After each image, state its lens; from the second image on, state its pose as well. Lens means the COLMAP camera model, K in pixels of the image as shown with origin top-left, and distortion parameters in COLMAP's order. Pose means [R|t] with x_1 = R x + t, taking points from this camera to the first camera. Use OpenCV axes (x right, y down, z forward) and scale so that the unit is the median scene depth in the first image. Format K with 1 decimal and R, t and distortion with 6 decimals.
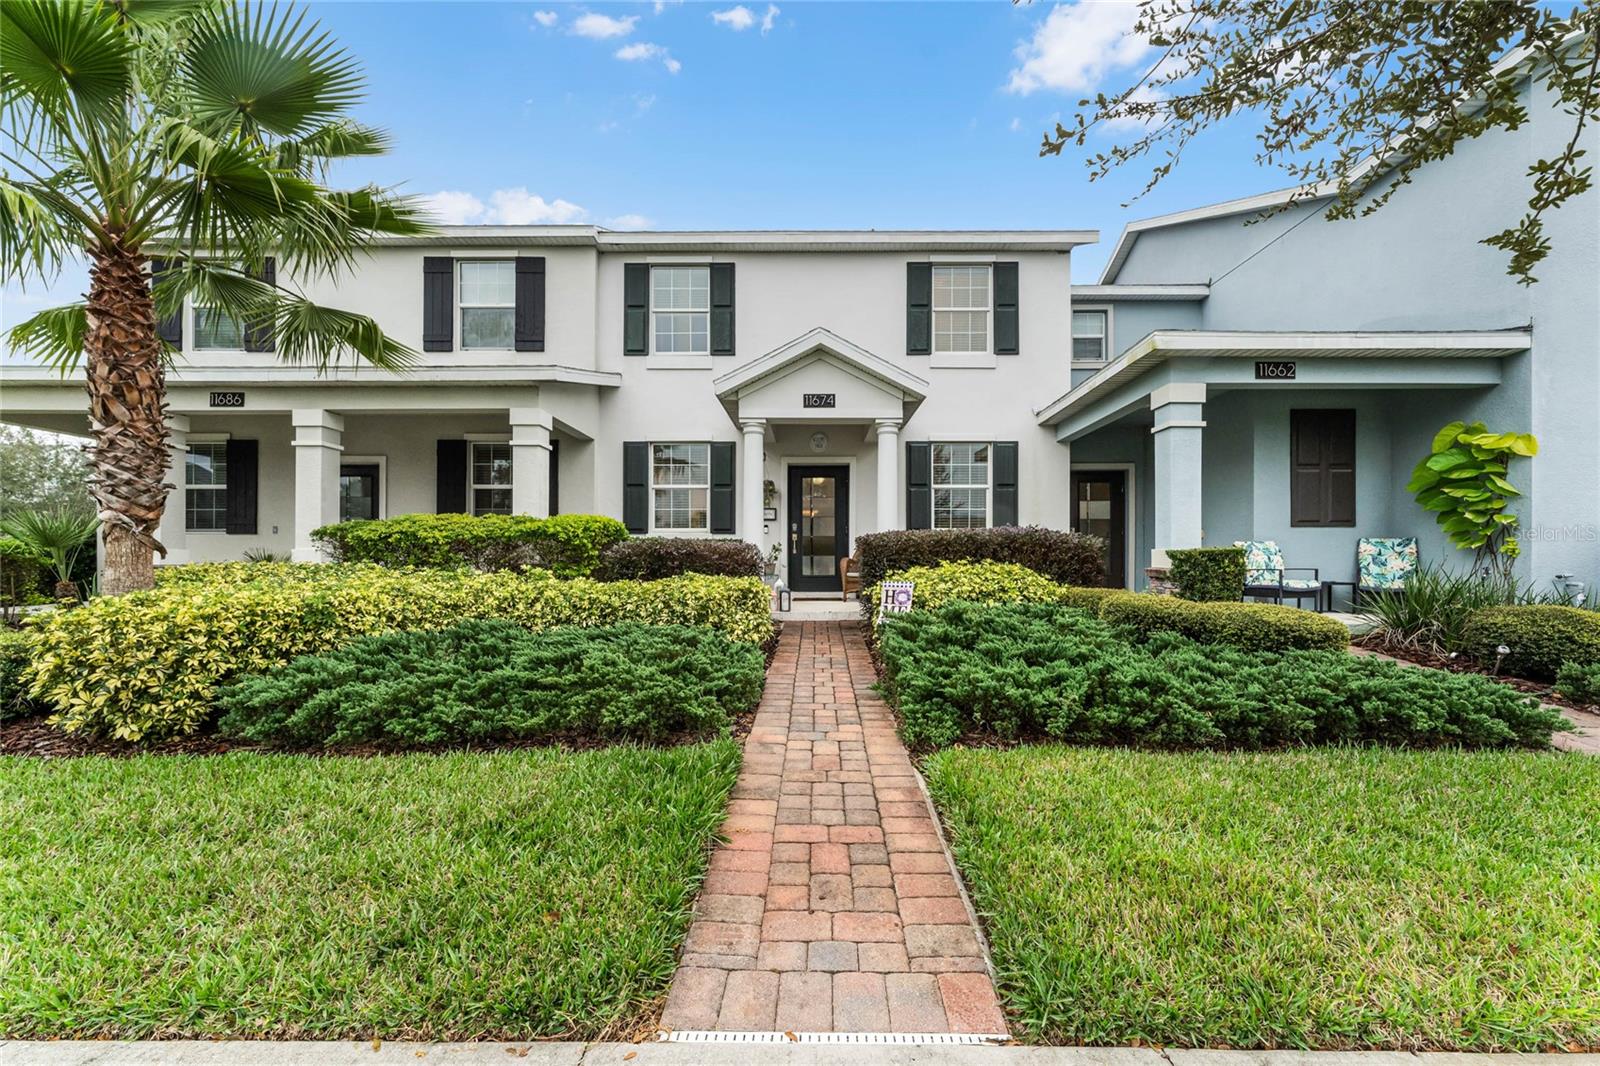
lens RADIAL K [[649.8, 0, 778.1], [0, 649.8, 522.2], [0, 0, 1]] dist [-0.001530, 0.001722]
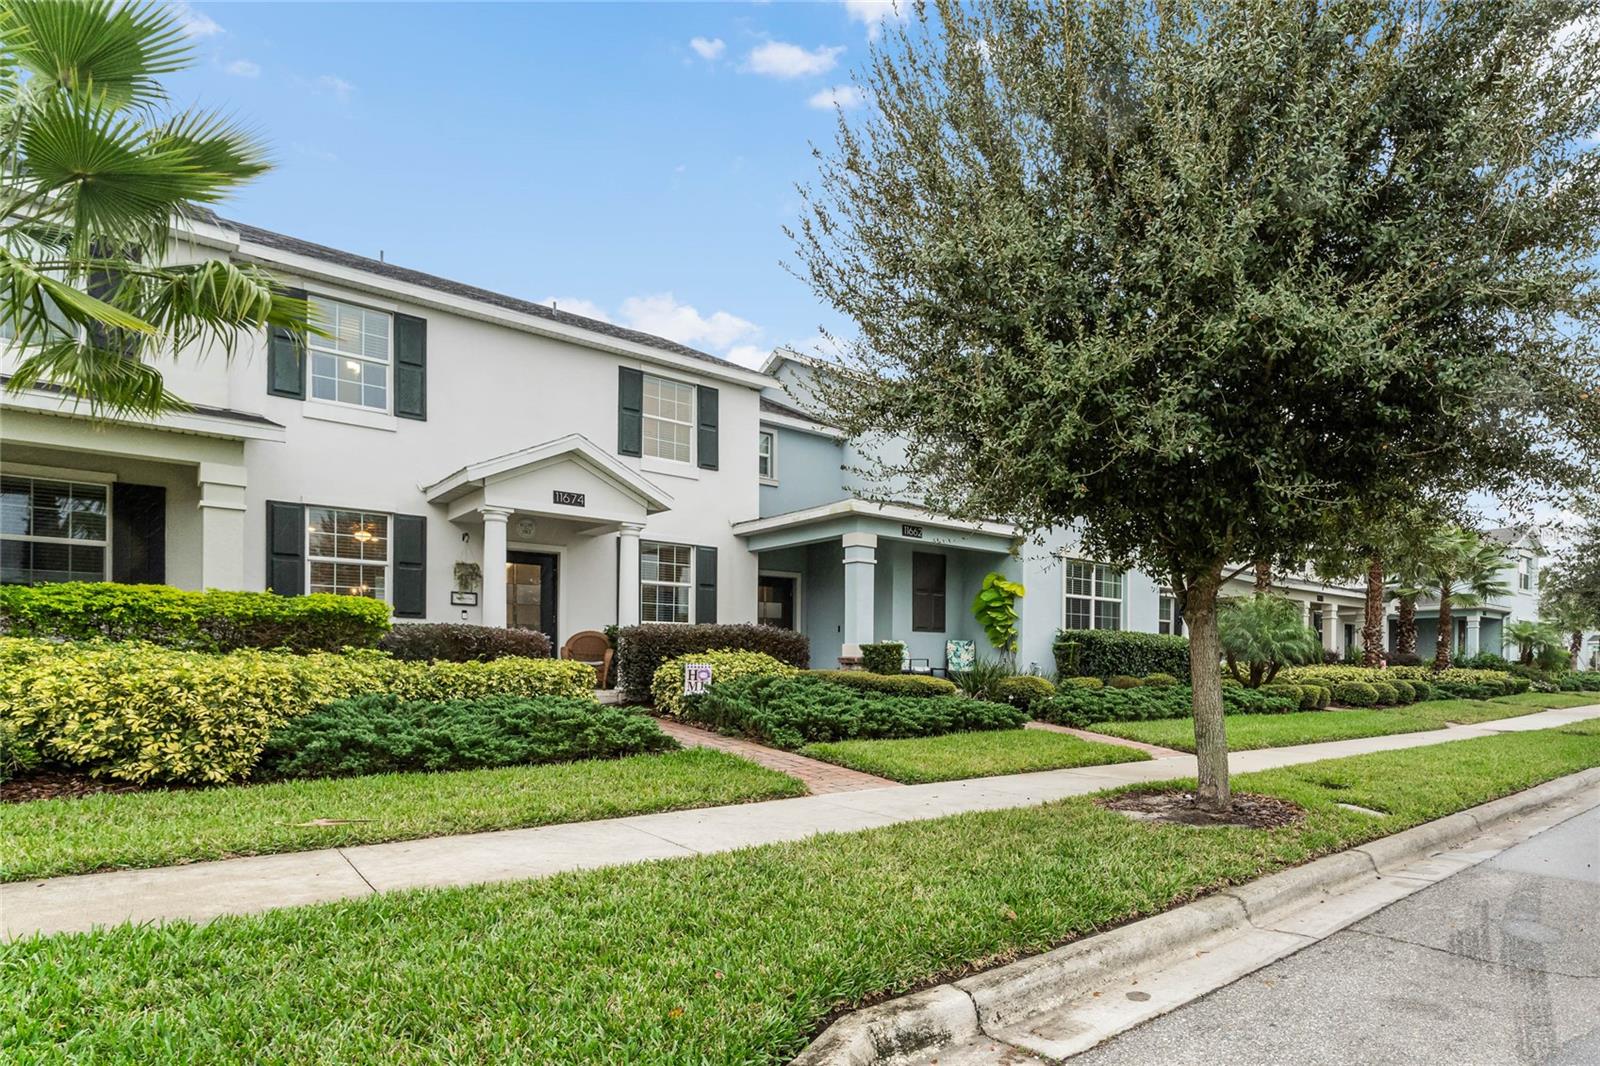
lens RADIAL K [[690.8, 0, 803.9], [0, 690.8, 534.7], [0, 0, 1]] dist [-0.000251, -0.001818]
pose [[0.852047, 0.102865, 0.513259, -0.255886], [-0.044106, 0.991123, -0.125417, -0.002340], [-0.521604, 0.084224, 0.849020, -0.230453]]
